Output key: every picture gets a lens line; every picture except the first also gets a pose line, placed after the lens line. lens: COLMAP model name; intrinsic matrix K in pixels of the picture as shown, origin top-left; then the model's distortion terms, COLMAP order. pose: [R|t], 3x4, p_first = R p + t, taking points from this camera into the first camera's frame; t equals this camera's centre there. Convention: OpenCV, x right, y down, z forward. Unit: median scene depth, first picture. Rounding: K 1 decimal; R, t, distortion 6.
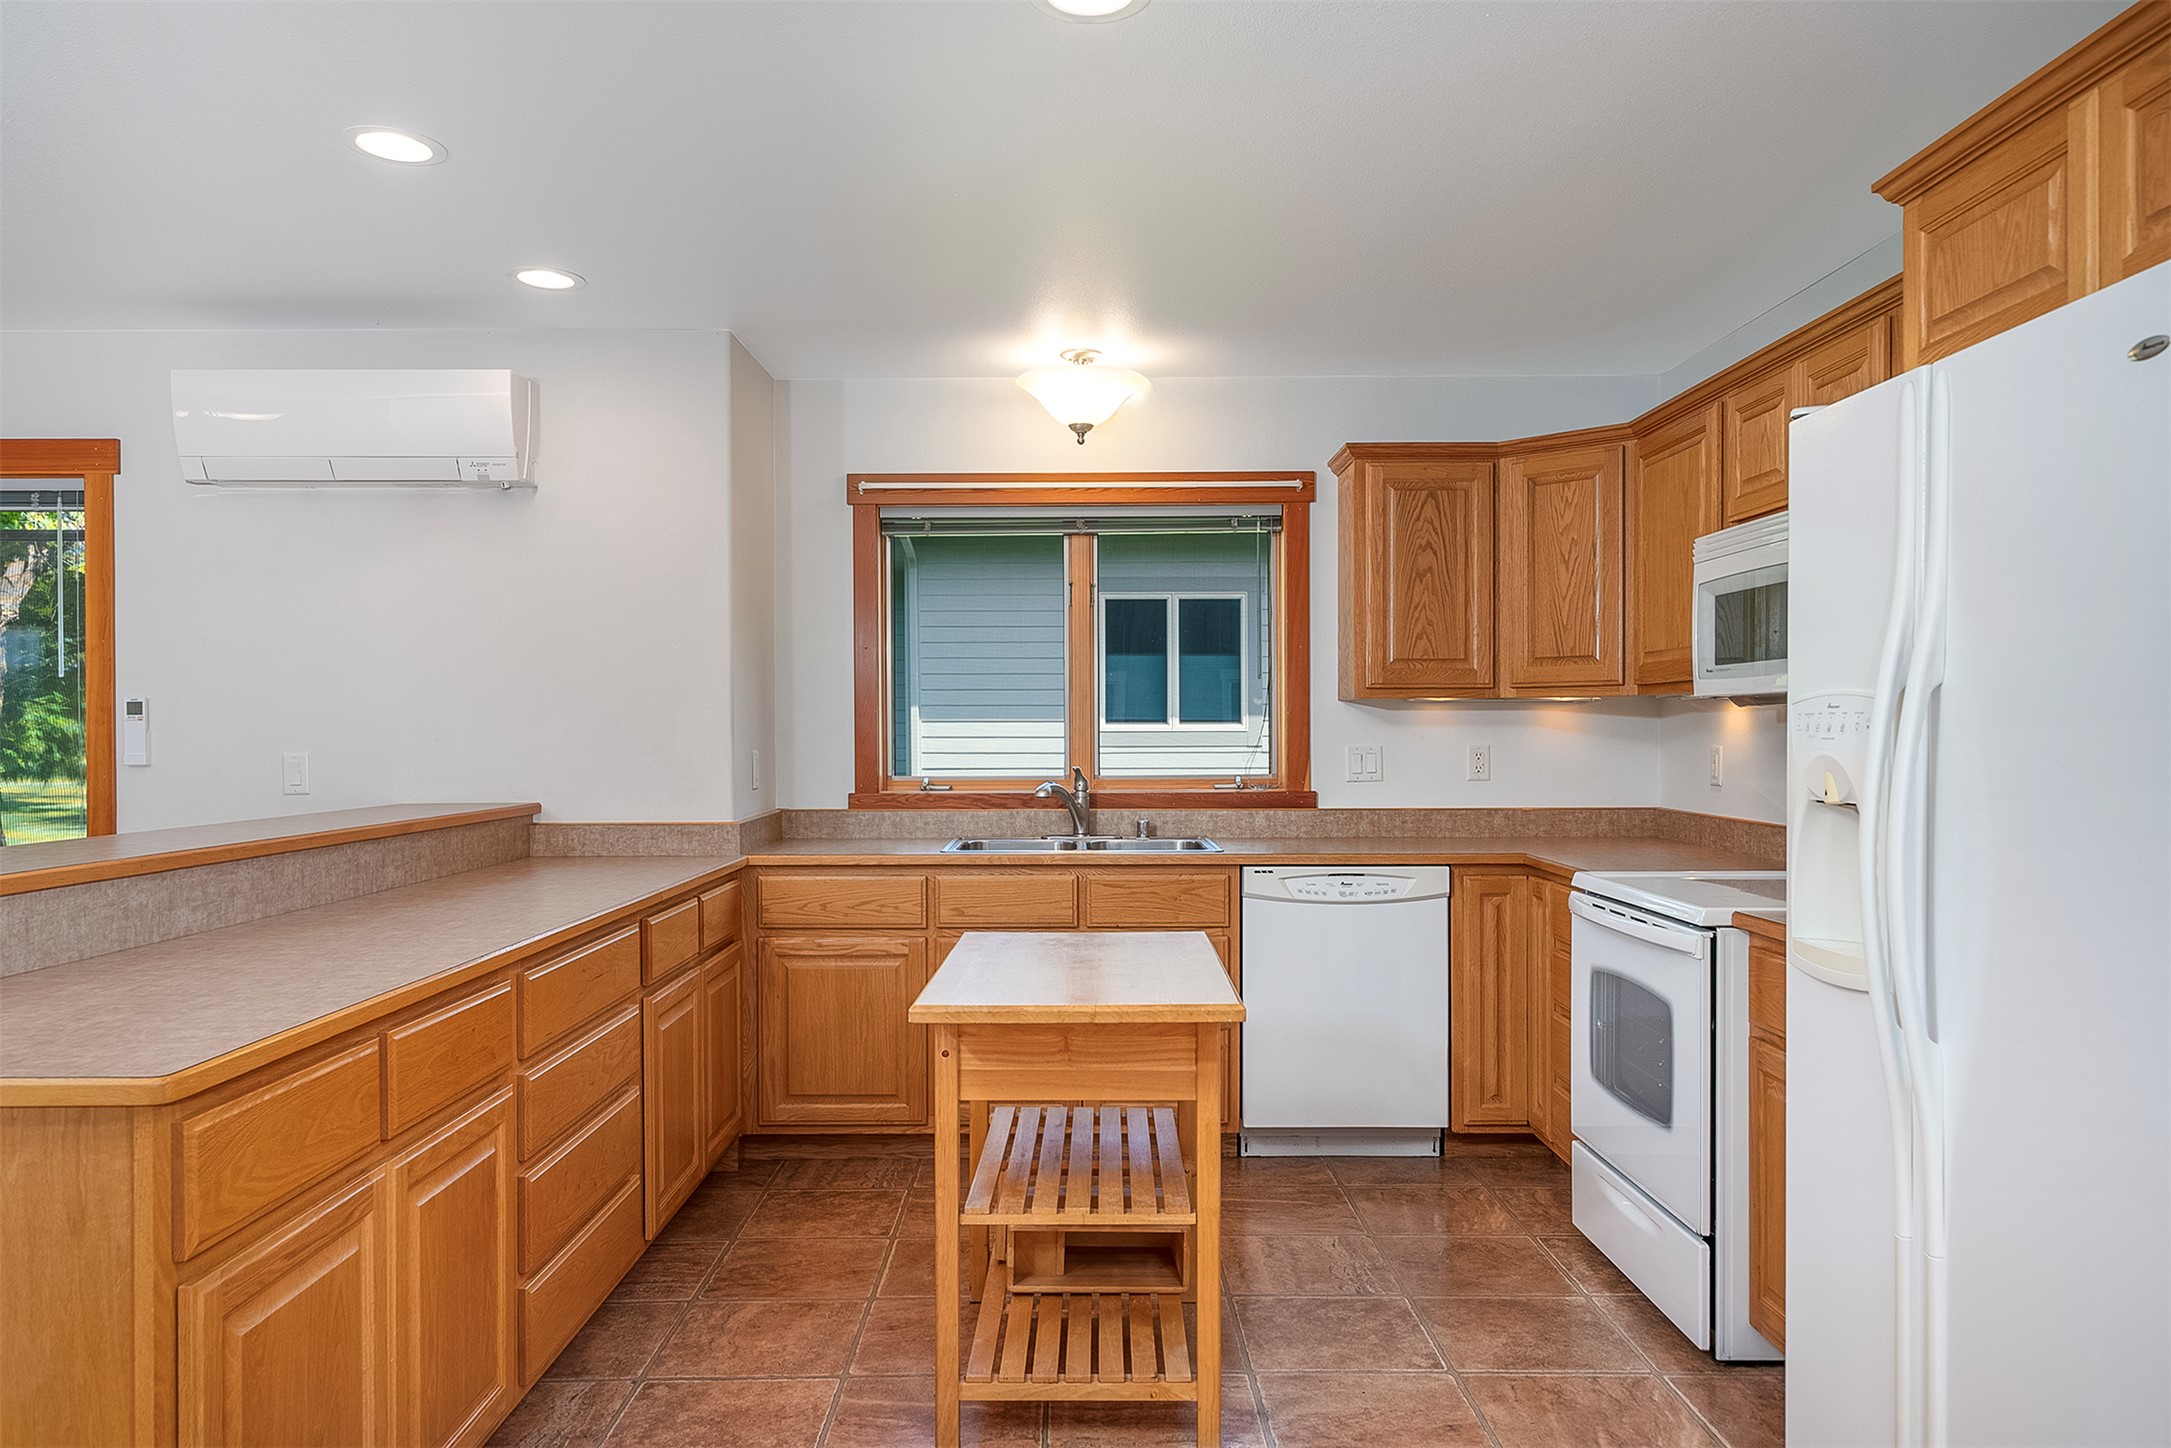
lens RADIAL K [[1485.0, 0, 1063.6], [0, 1485.0, 739.6], [0, 0, 1]] dist [0.002842, 0.001282]
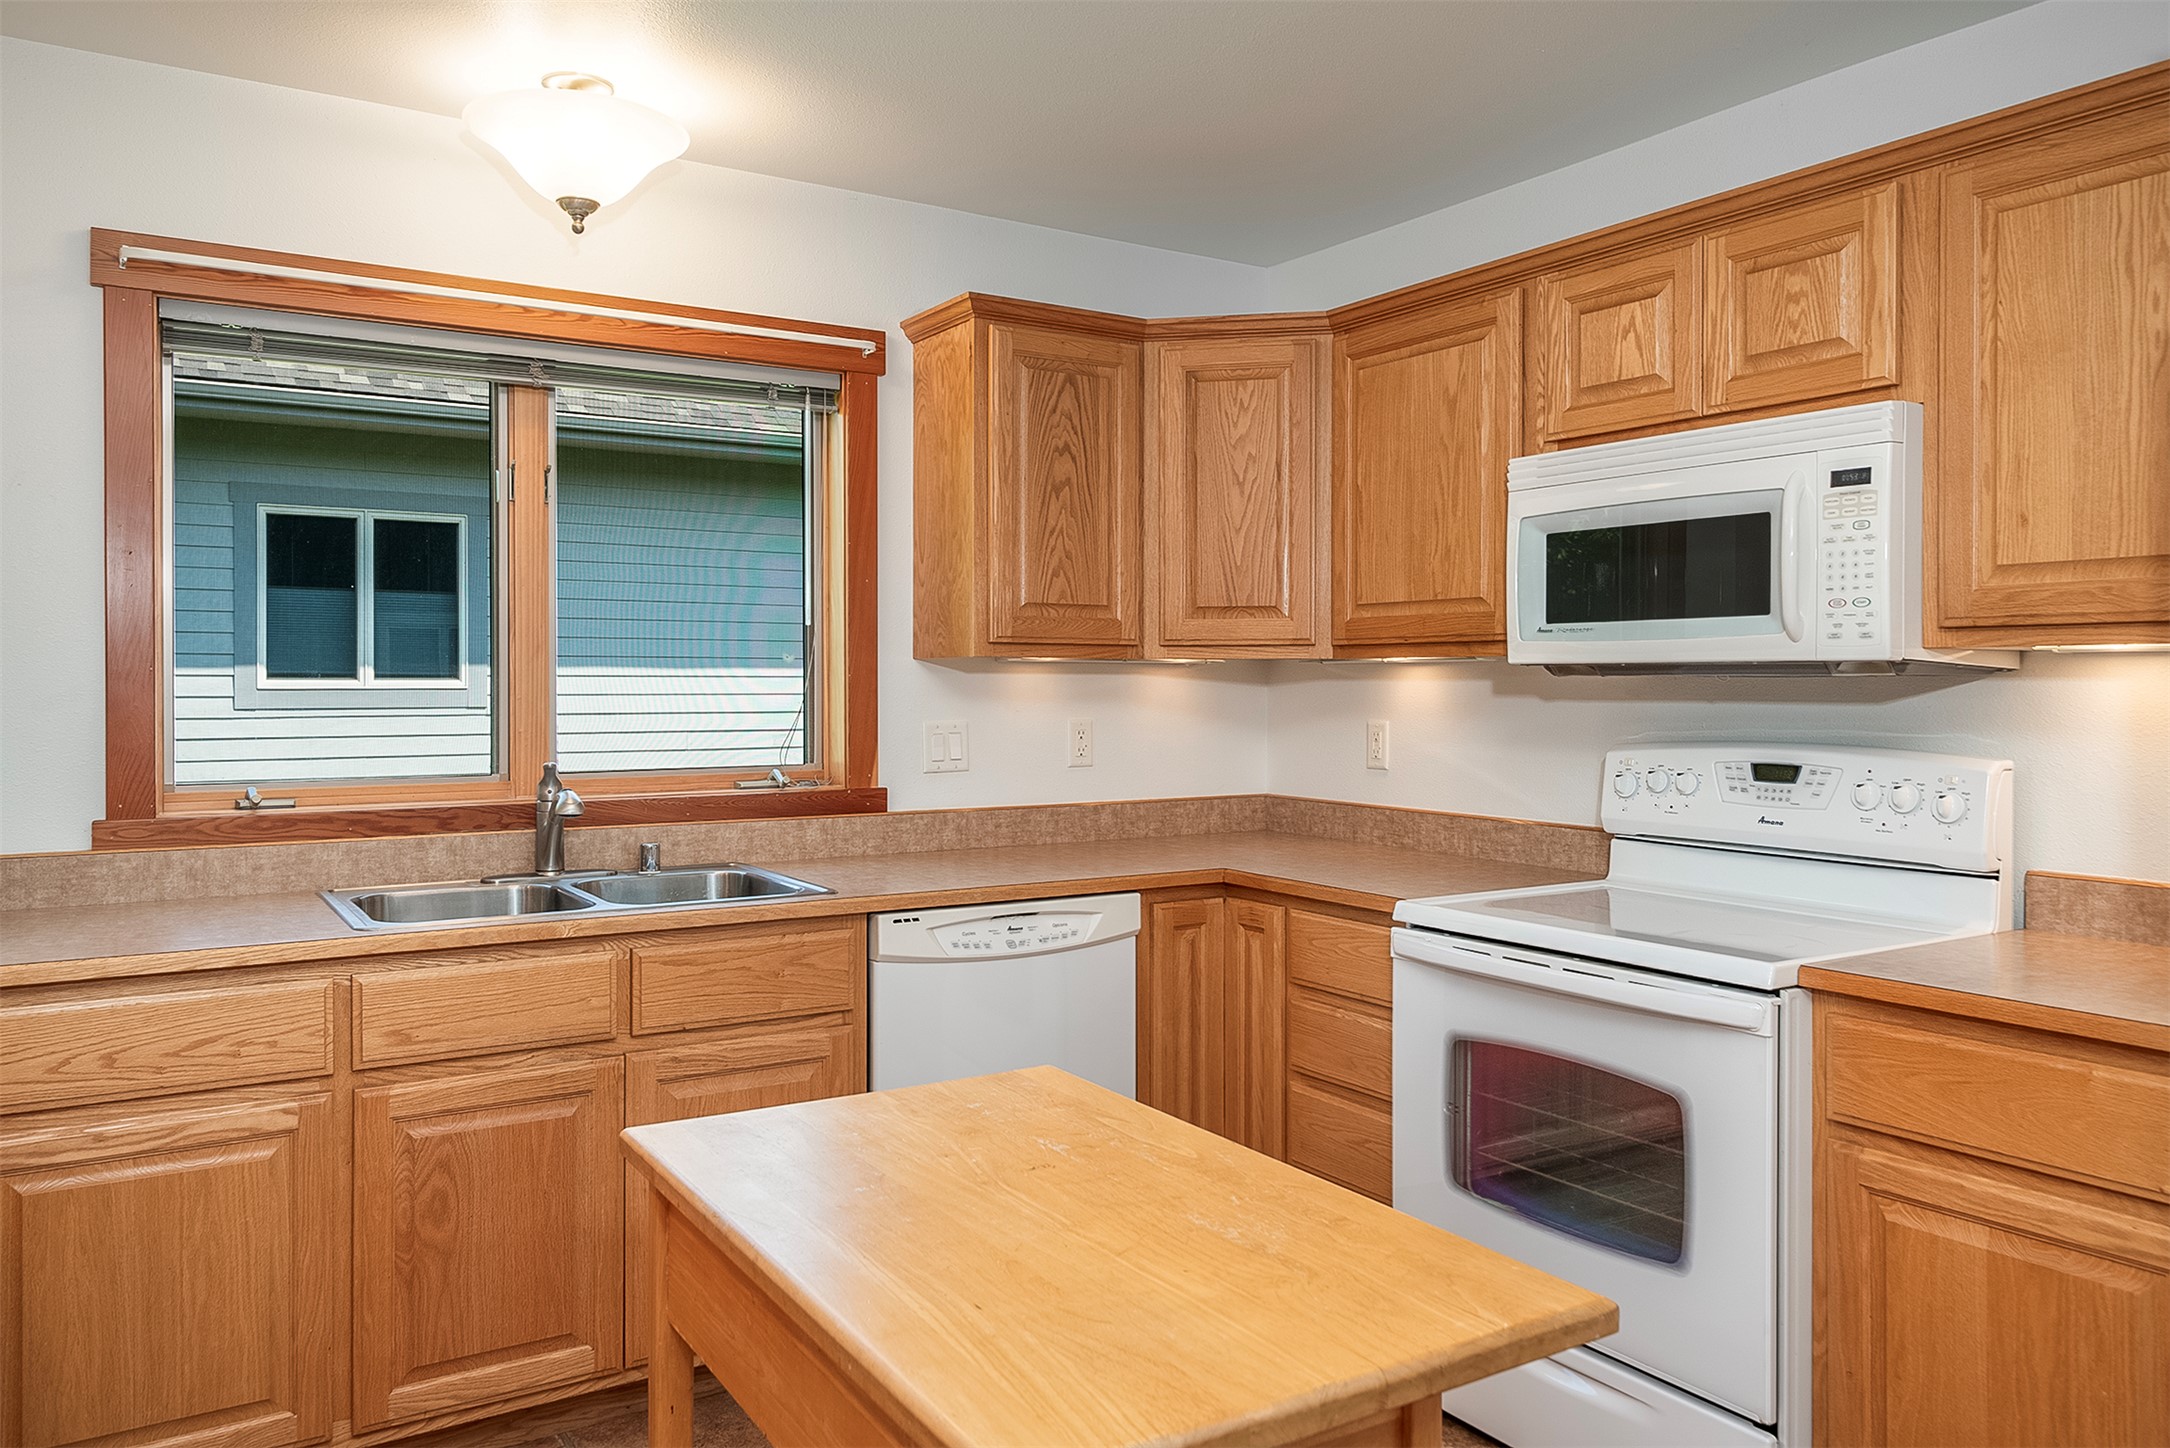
lens RADIAL K [[1550.6, 0, 1093.8], [0, 1550.6, 689.7], [0, 0, 1]] dist [0.002021, -0.001666]
pose [[0.837789, 0.001372, 0.545993, -0.162382], [-0.000223, 0.999998, -0.002169, -0.011072], [-0.545995, 0.001696, 0.837787, 0.364296]]
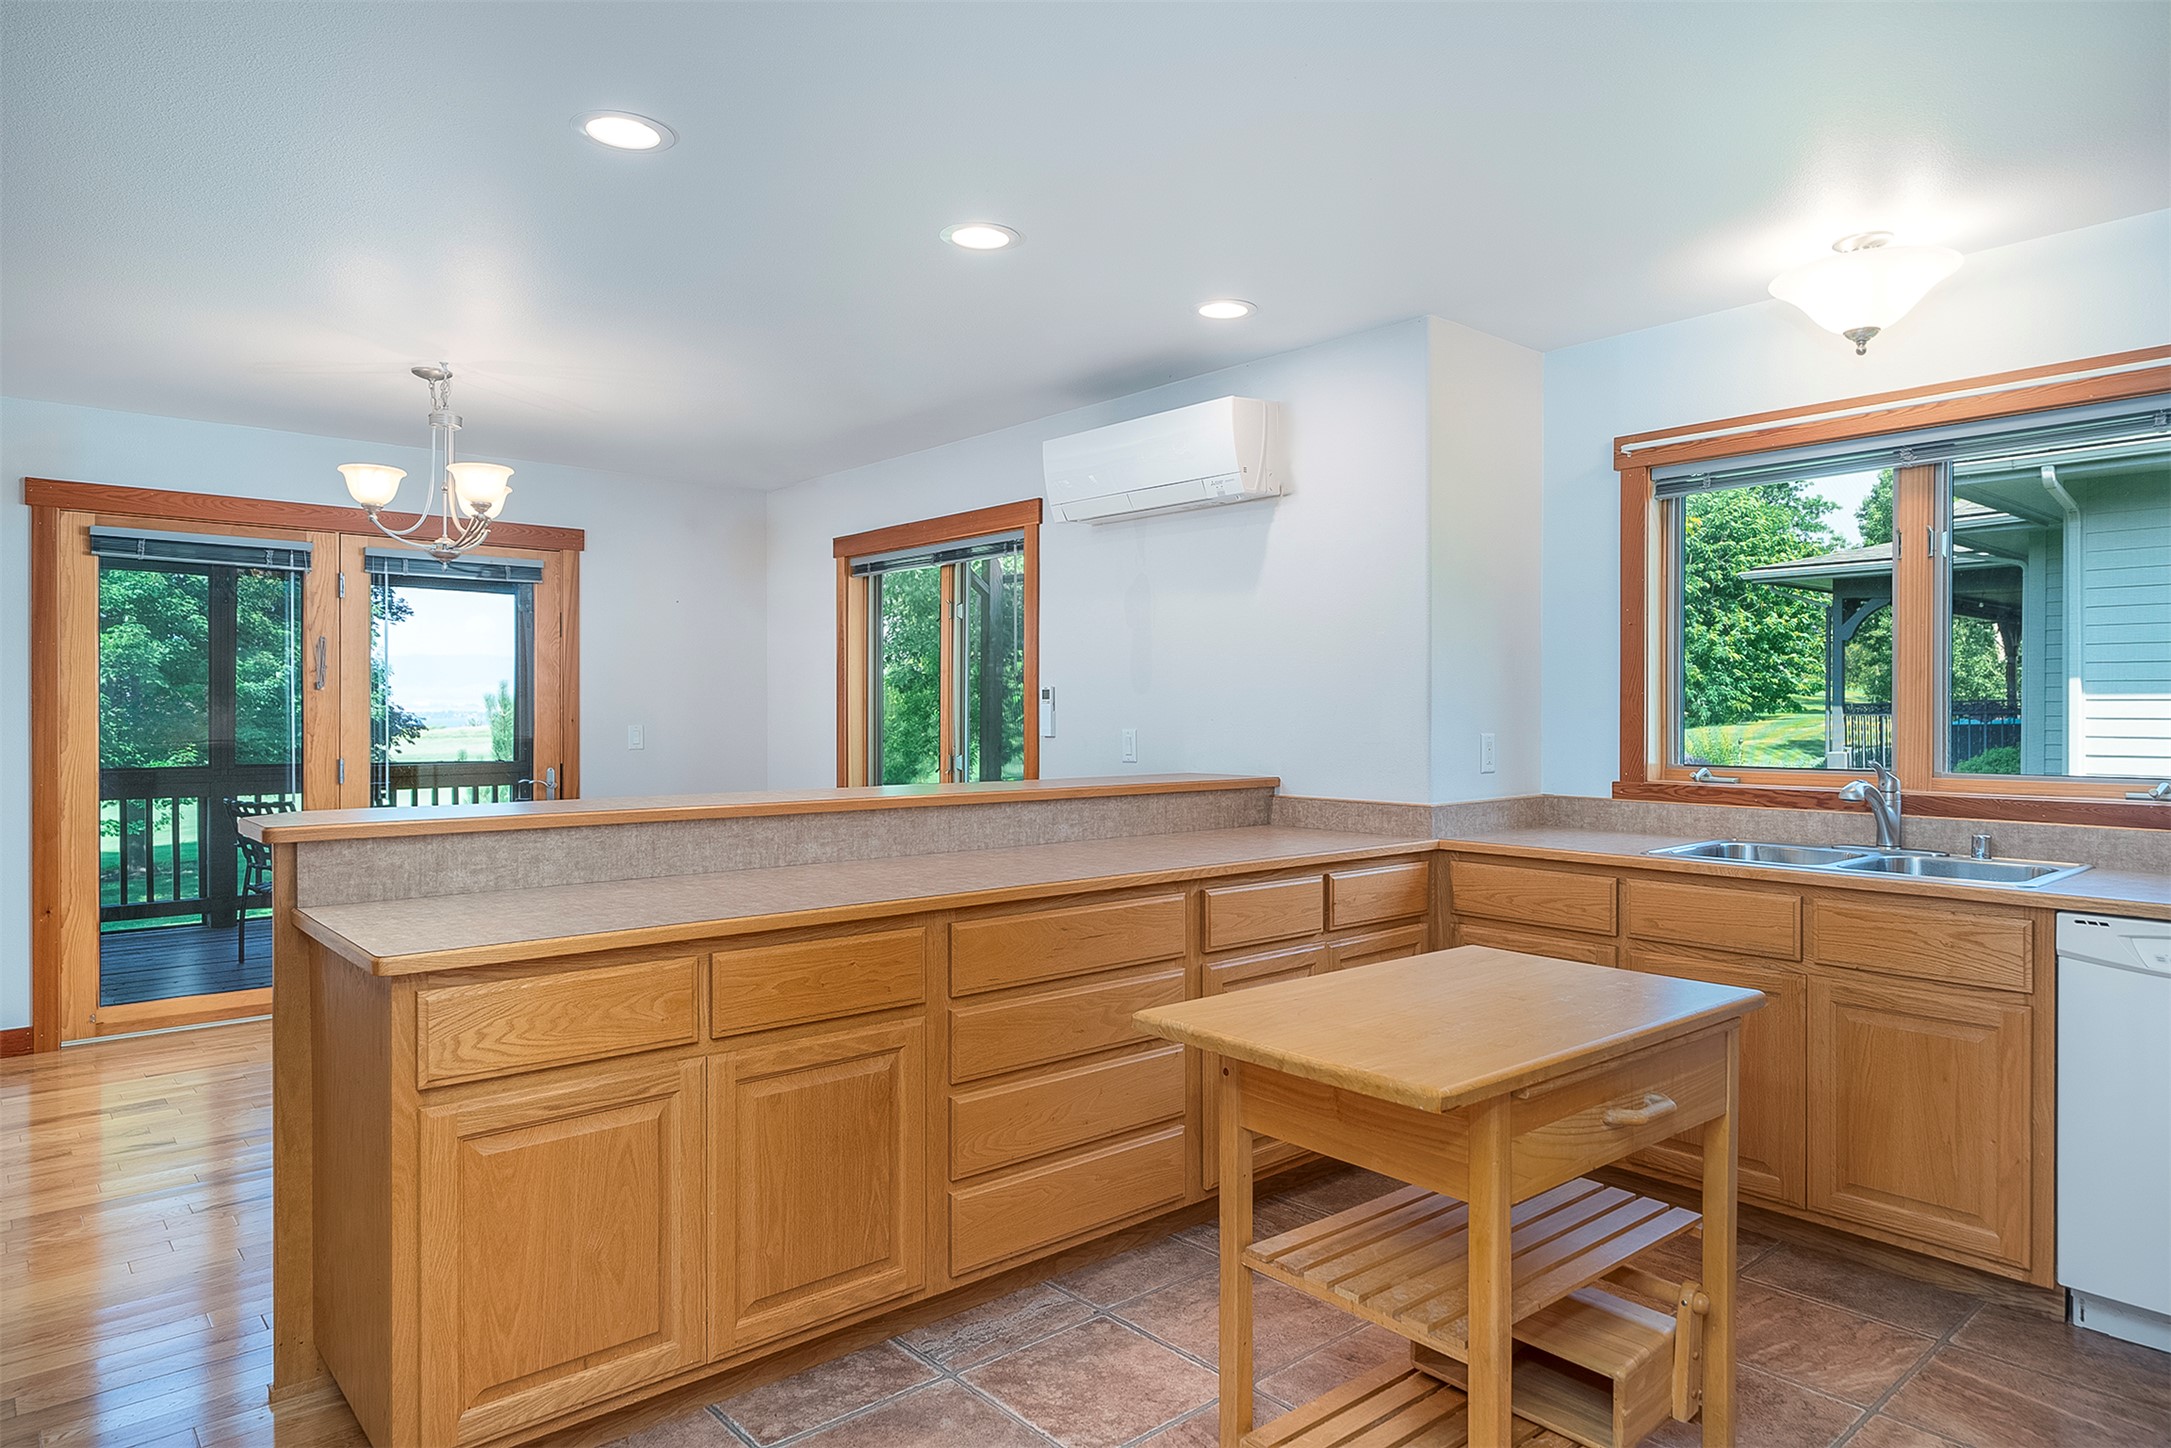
lens RADIAL K [[1282.7, 0, 1068.4], [0, 1282.7, 719.1], [0, 0, 1]] dist [0.002023, 0.001097]
pose [[0.653022, 0.009658, -0.757278, 0.263930], [-0.007834, 0.999951, 0.005997, -0.005334], [0.757299, 0.002017, 0.653065, 0.239572]]
